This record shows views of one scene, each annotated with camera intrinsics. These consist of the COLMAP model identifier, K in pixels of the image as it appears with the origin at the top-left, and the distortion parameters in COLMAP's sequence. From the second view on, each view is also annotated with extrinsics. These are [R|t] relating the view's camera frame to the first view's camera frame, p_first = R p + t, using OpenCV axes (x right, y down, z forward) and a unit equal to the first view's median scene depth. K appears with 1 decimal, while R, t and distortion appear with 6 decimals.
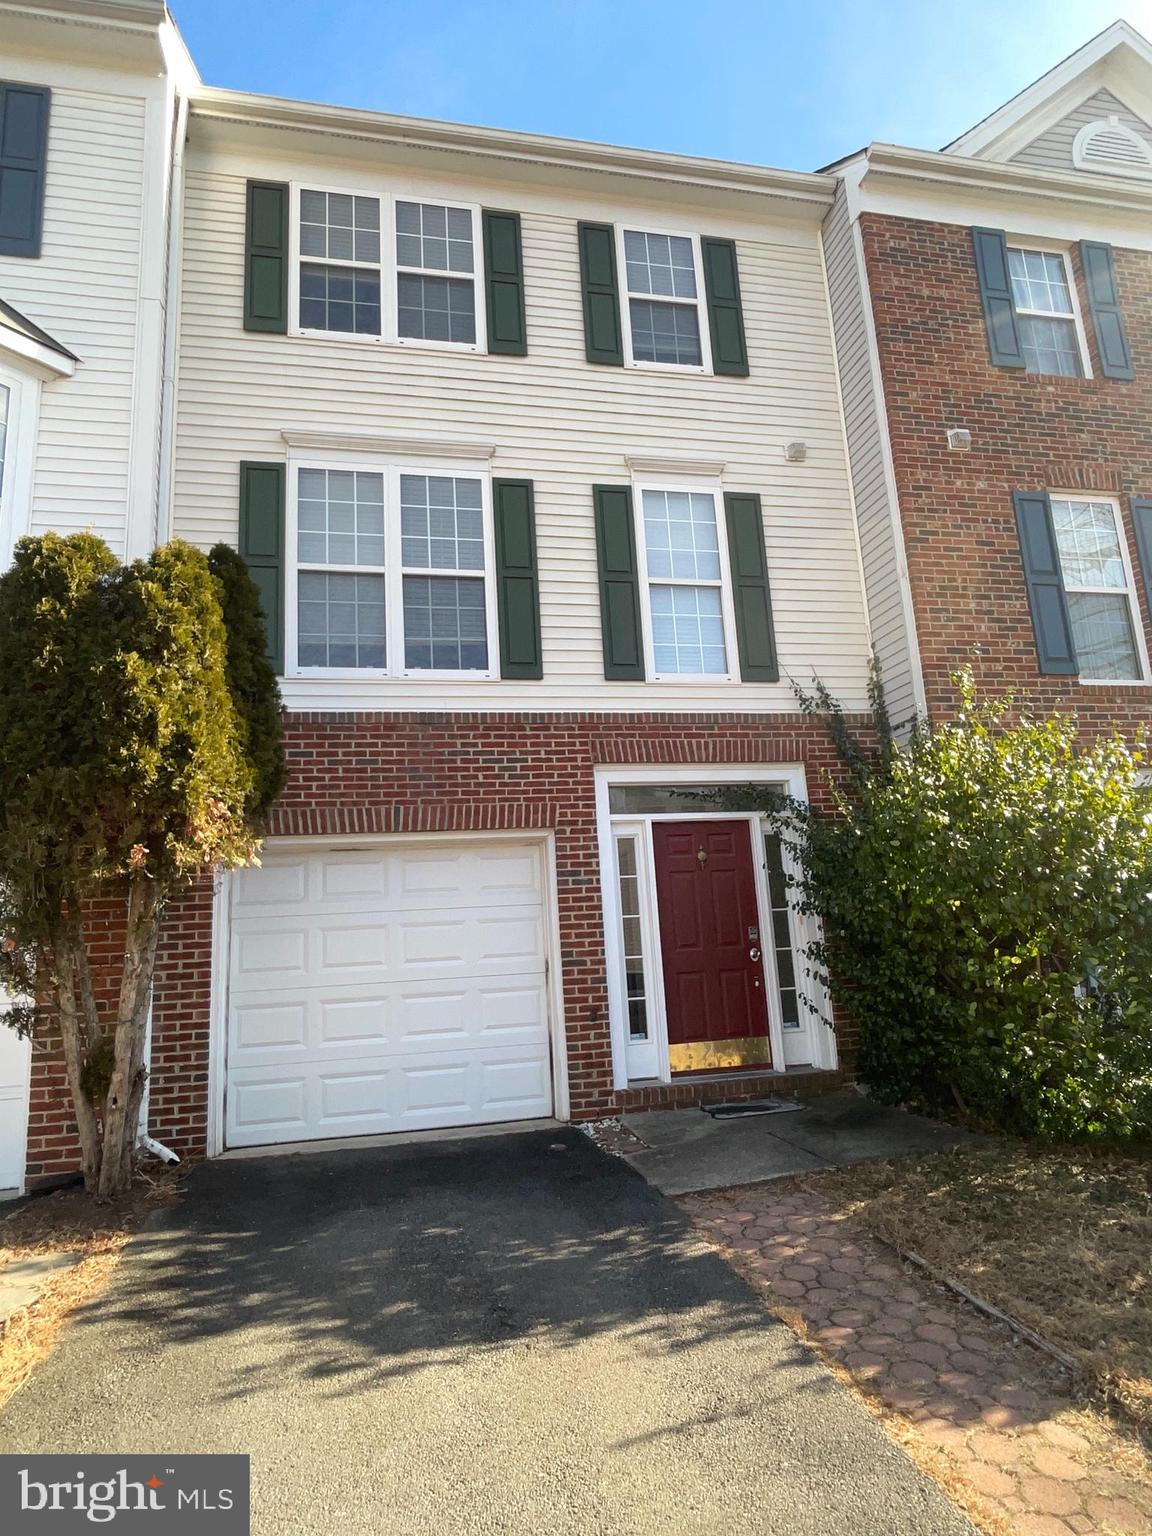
lens RADIAL K [[899.9, 0, 572.4], [0, 899.9, 760.7], [0, 0, 1]] dist [-0.004729, -0.009087]
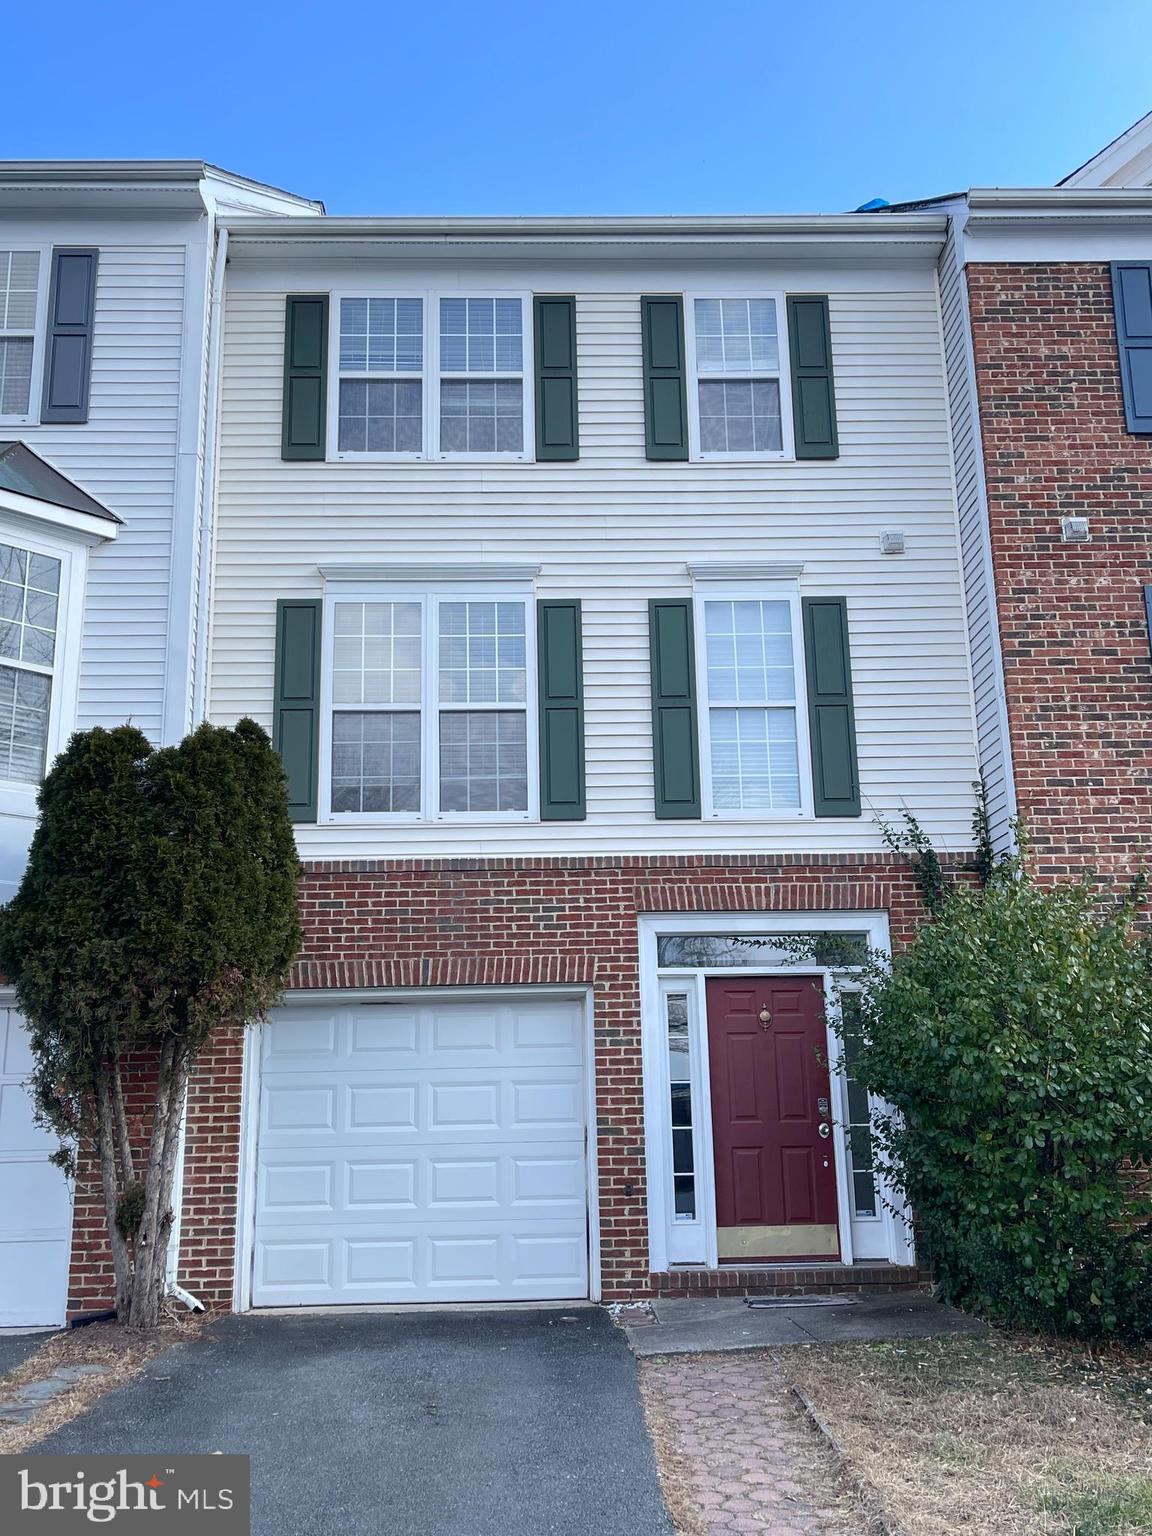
lens RADIAL K [[1394.4, 0, 577.4], [0, 1394.4, 768.5], [0, 0, 1]] dist [0.033926, -0.043846]
pose [[0.981608, -0.012836, -0.190476, 0.229860], [0.004331, 0.998977, -0.045003, -0.077746], [0.190859, 0.043351, 0.980660, -0.405174]]
